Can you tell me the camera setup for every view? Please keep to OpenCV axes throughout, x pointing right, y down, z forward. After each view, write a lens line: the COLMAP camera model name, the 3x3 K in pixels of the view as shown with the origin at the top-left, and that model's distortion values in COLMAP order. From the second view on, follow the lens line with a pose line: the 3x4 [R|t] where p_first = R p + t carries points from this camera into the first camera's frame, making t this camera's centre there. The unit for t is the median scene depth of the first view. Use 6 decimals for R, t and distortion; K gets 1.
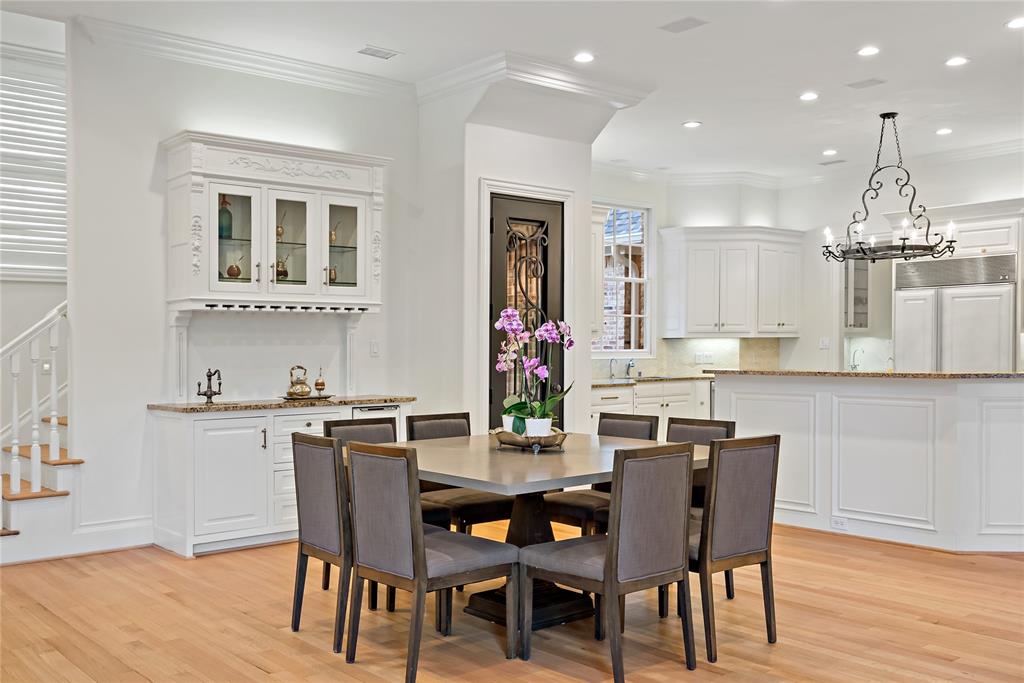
lens RADIAL K [[970.5, 0, 511.5], [0, 970.5, 373.0], [0, 0, 1]] dist [0.003850, 0.002200]
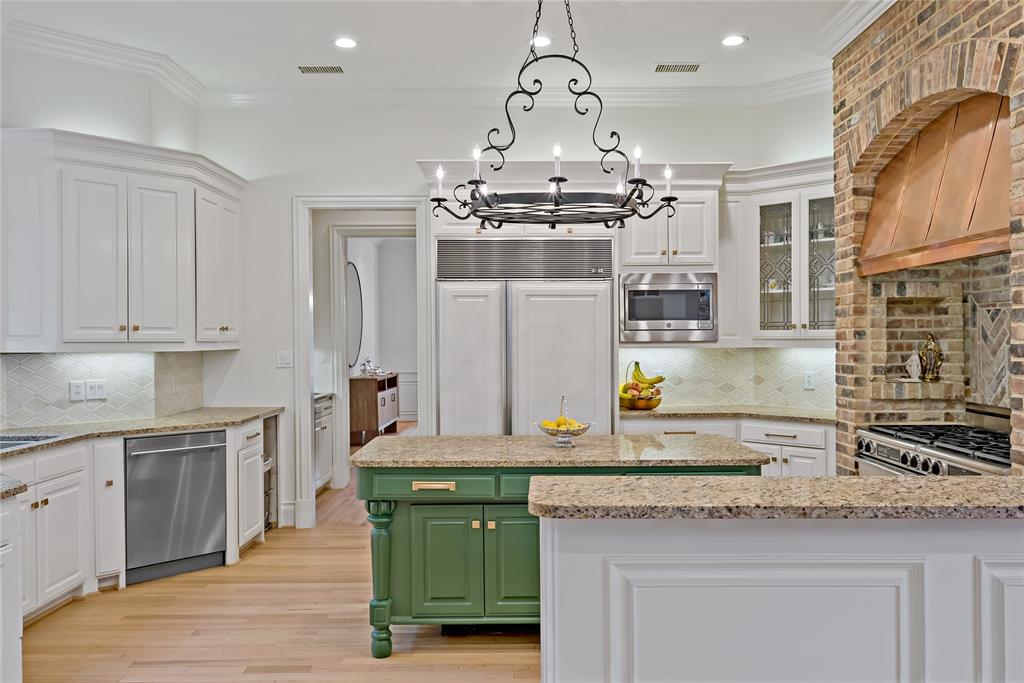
lens RADIAL K [[818.5, 0, 513.1], [0, 818.5, 359.0], [0, 0, 1]] dist [0.001369, 0.001528]
pose [[0.641853, -0.014413, 0.766692, 0.005951], [0.018627, 0.999821, 0.003201, -0.031780], [-0.766601, 0.012227, 0.642007, 0.579248]]
